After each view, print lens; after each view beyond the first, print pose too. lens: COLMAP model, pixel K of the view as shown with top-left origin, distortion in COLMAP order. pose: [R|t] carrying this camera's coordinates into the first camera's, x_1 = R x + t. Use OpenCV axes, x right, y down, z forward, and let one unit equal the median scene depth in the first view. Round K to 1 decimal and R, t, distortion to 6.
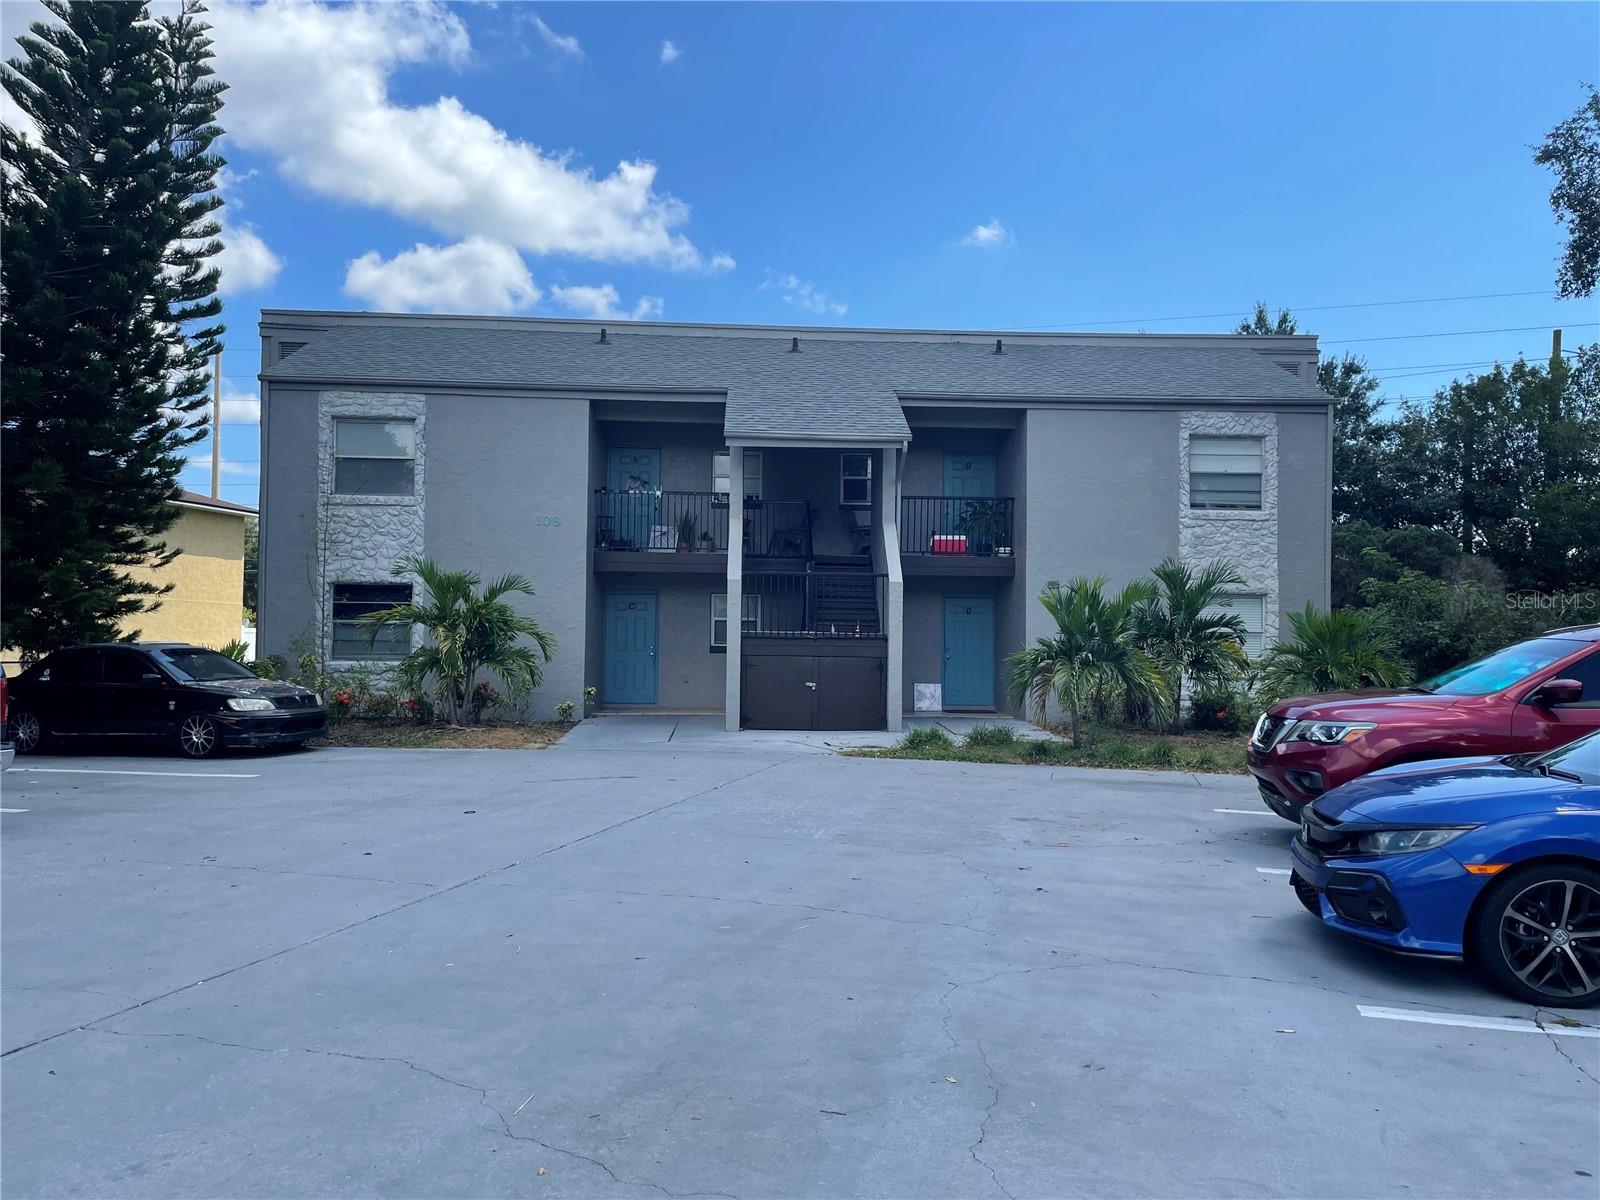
lens RADIAL K [[1197.0, 0, 800.0], [0, 1197.0, 600.0], [0, 0, 1]] dist [0.036378, -0.061290]
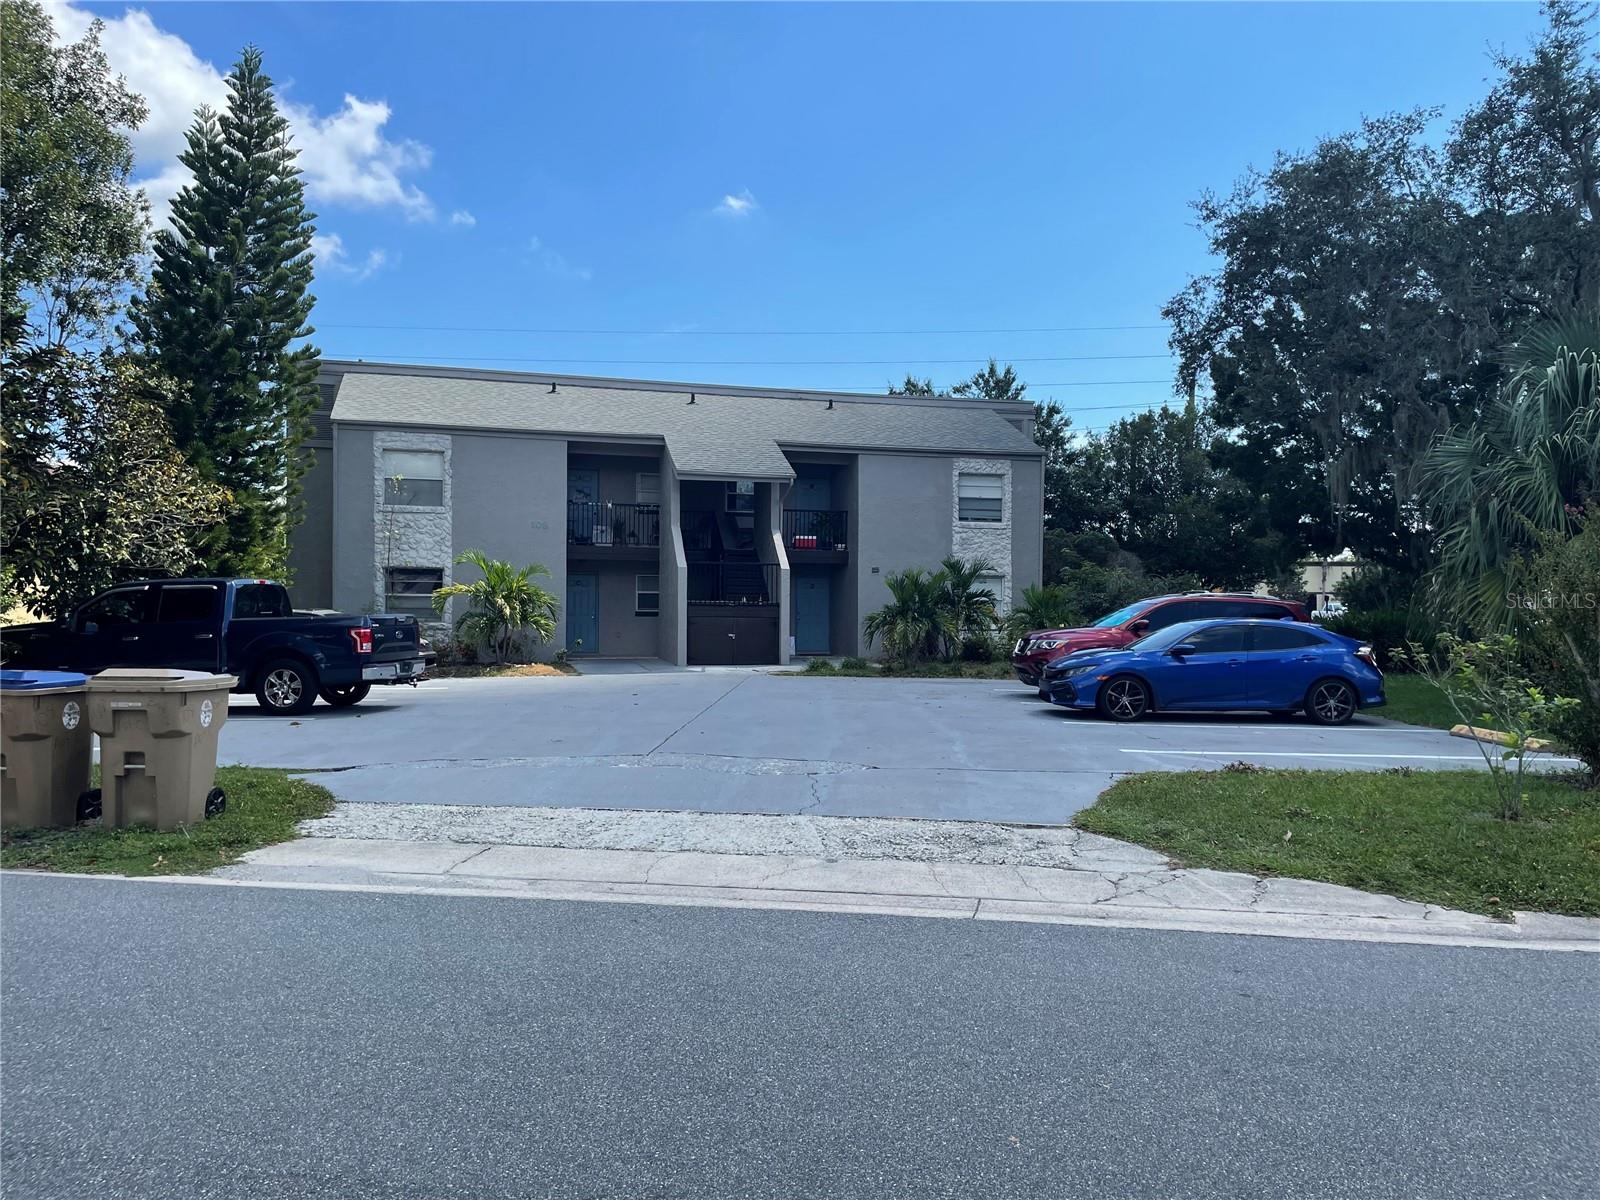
lens RADIAL K [[1197.0, 0, 800.0], [0, 1197.0, 600.0], [0, 0, 1]] dist [0.036378, -0.061290]
pose [[0.974443, -0.003641, 0.224606, -0.229052], [-0.002161, 0.999670, 0.025579, -0.013211], [-0.224625, -0.025411, 0.974114, -0.476245]]
